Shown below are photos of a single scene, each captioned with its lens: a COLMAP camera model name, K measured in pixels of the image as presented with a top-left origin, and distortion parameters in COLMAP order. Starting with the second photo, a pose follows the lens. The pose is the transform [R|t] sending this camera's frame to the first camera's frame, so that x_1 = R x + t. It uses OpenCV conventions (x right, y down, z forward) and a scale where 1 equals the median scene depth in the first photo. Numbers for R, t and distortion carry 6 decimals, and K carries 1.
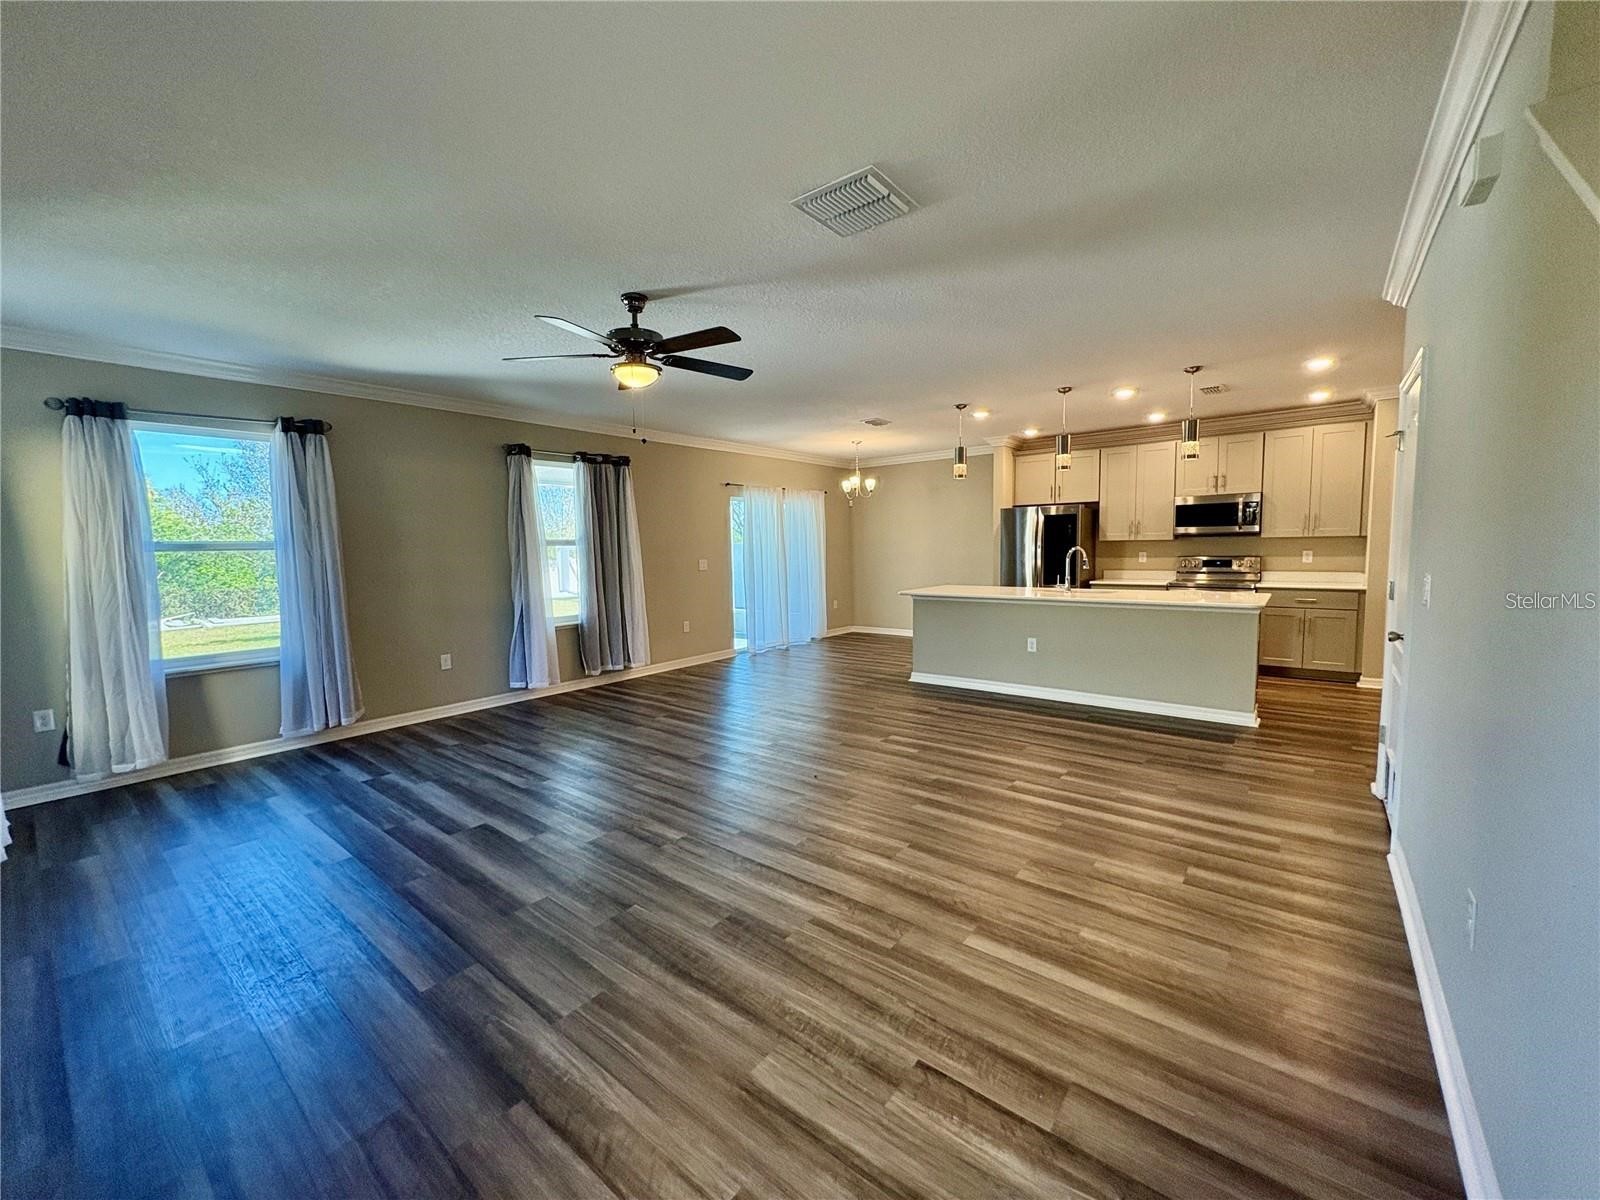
lens RADIAL K [[637.7, 0, 794.9], [0, 637.7, 597.2], [0, 0, 1]] dist [-0.000501, 0.000352]
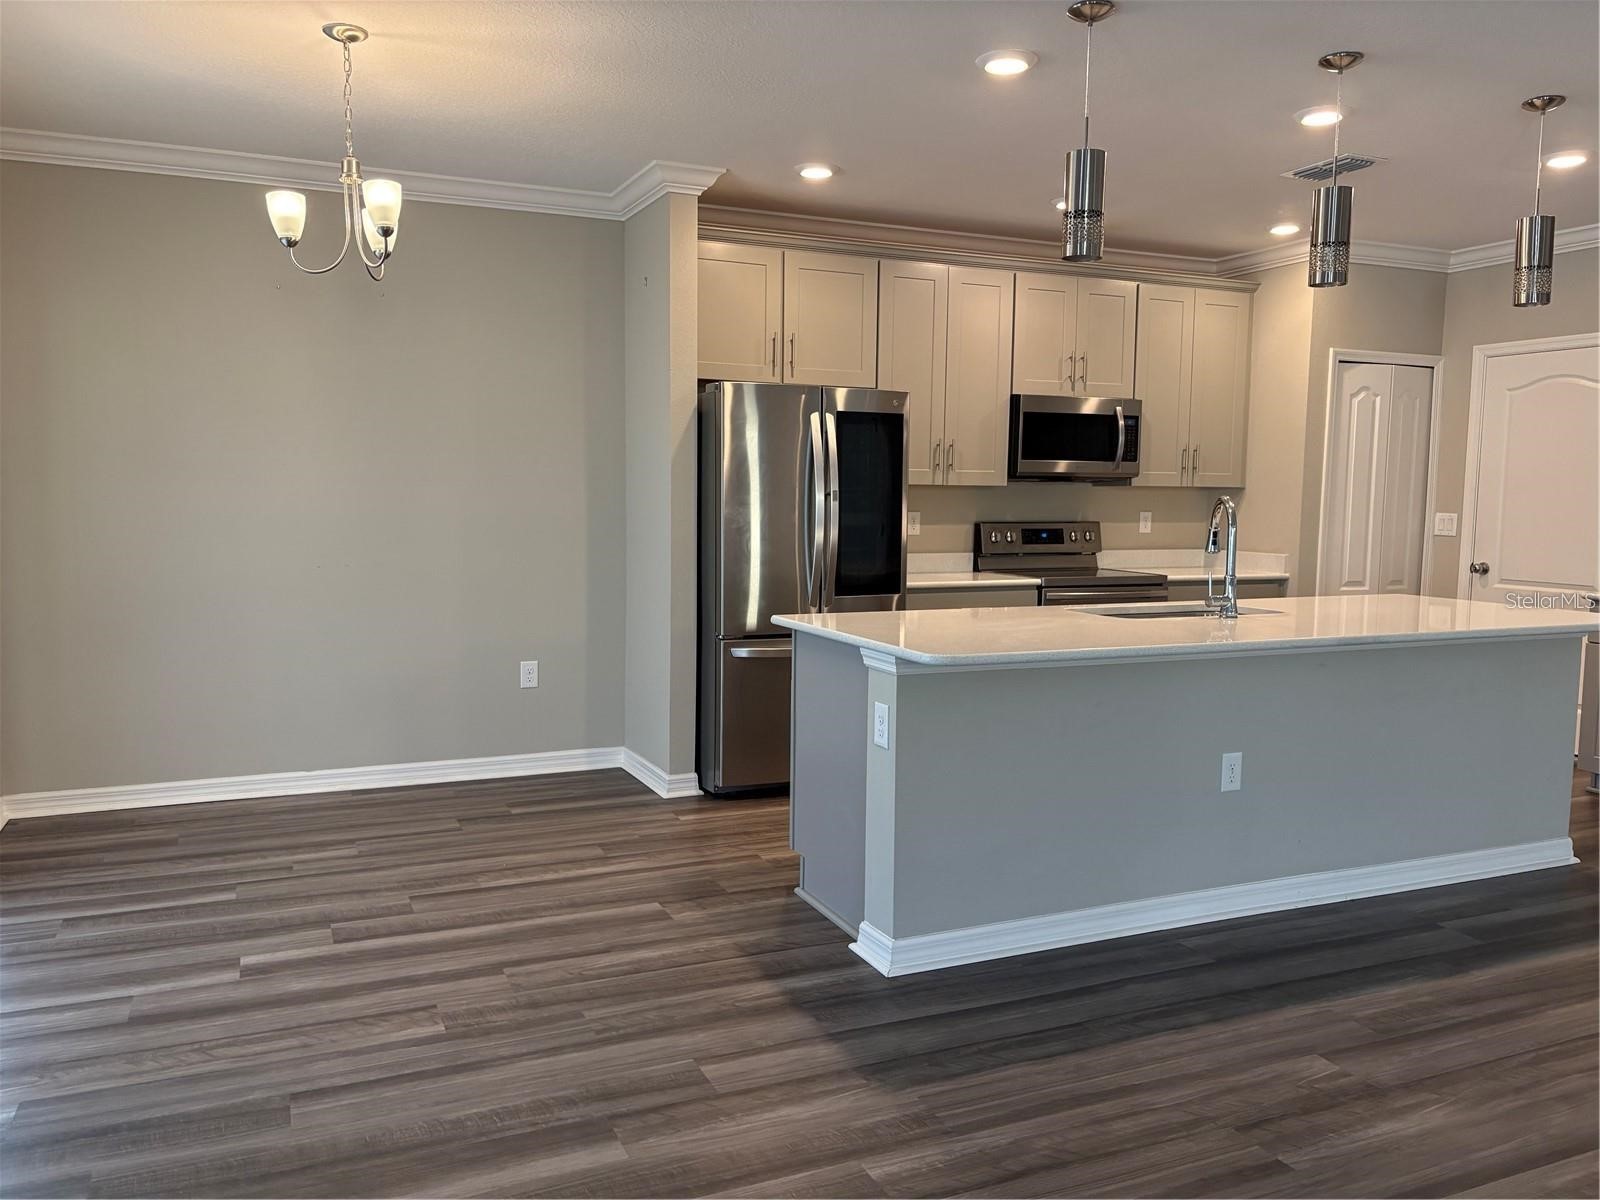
lens RADIAL K [[1212.3, 0, 791.8], [0, 1212.3, 604.7], [0, 0, 1]] dist [0.032320, -0.025324]
pose [[0.470805, -0.059510, 0.880228, -0.287551], [0.054486, 0.997779, 0.038315, -0.049173], [-0.880553, 0.029921, 0.473002, 0.776533]]
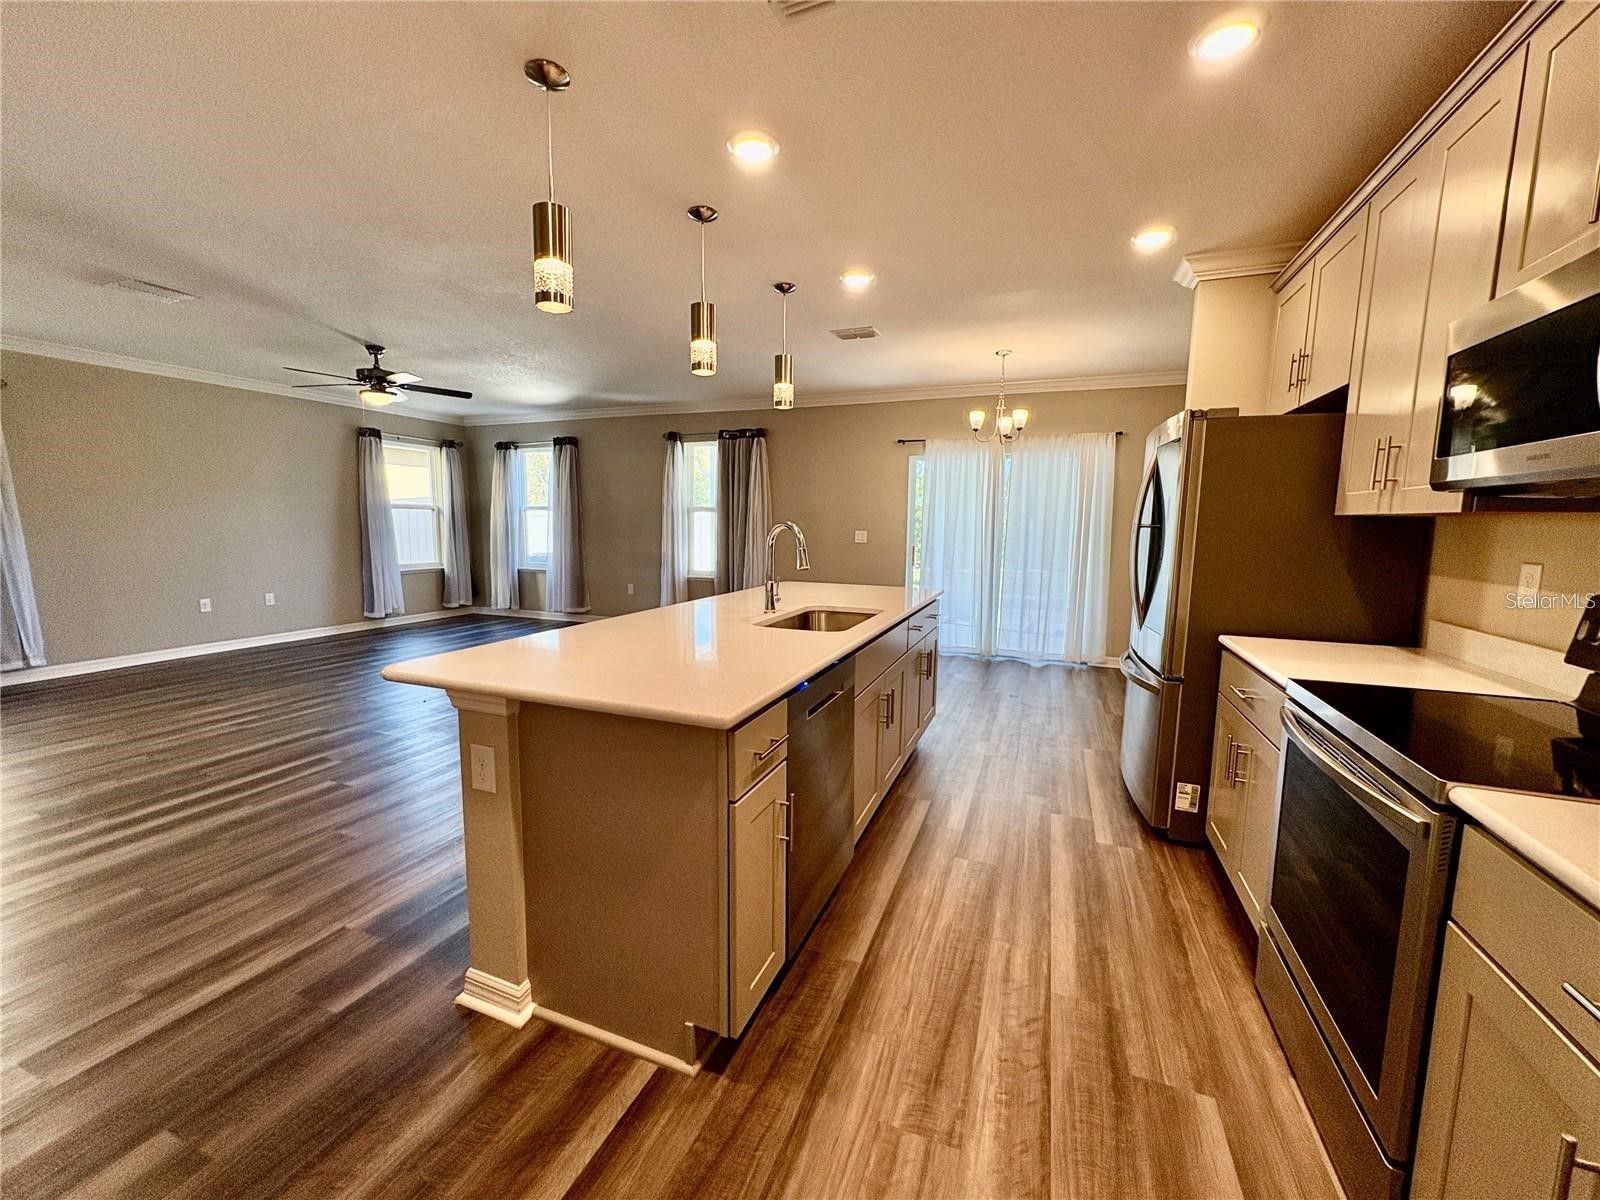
lens RADIAL K [[637.7, 0, 796.8], [0, 637.7, 599.5], [0, 0, 1]] dist [-0.000501, 0.000352]
pose [[0.284064, 0.136982, -0.948970, 0.789714], [-0.098905, 0.988648, 0.113103, -0.065690], [0.953691, 0.061729, 0.294387, 0.762709]]
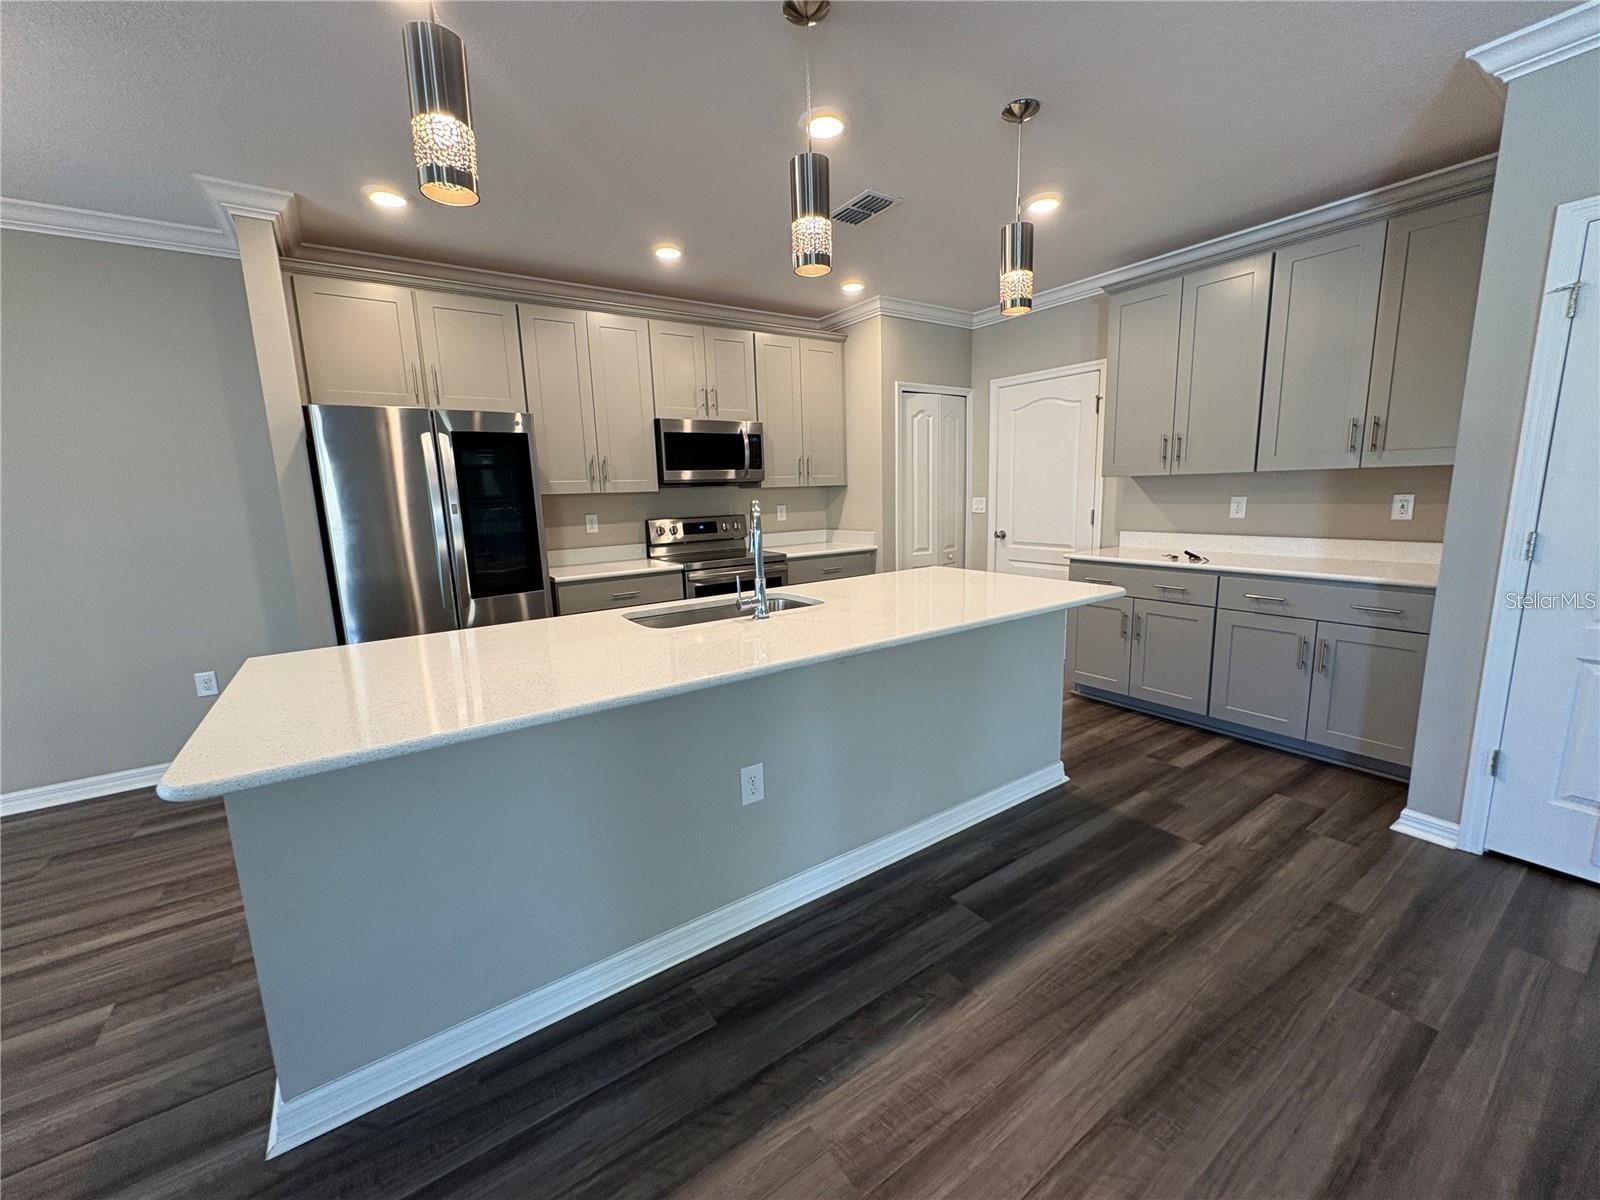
lens RADIAL K [[637.7, 0, 800.9], [0, 637.7, 598.3], [0, 0, 1]] dist [-0.000501, 0.000352]
pose [[0.293554, -0.153064, 0.943609, 0.058955], [0.105458, 0.986258, 0.127175, -0.057484], [-0.950108, 0.062178, 0.305662, 0.750592]]
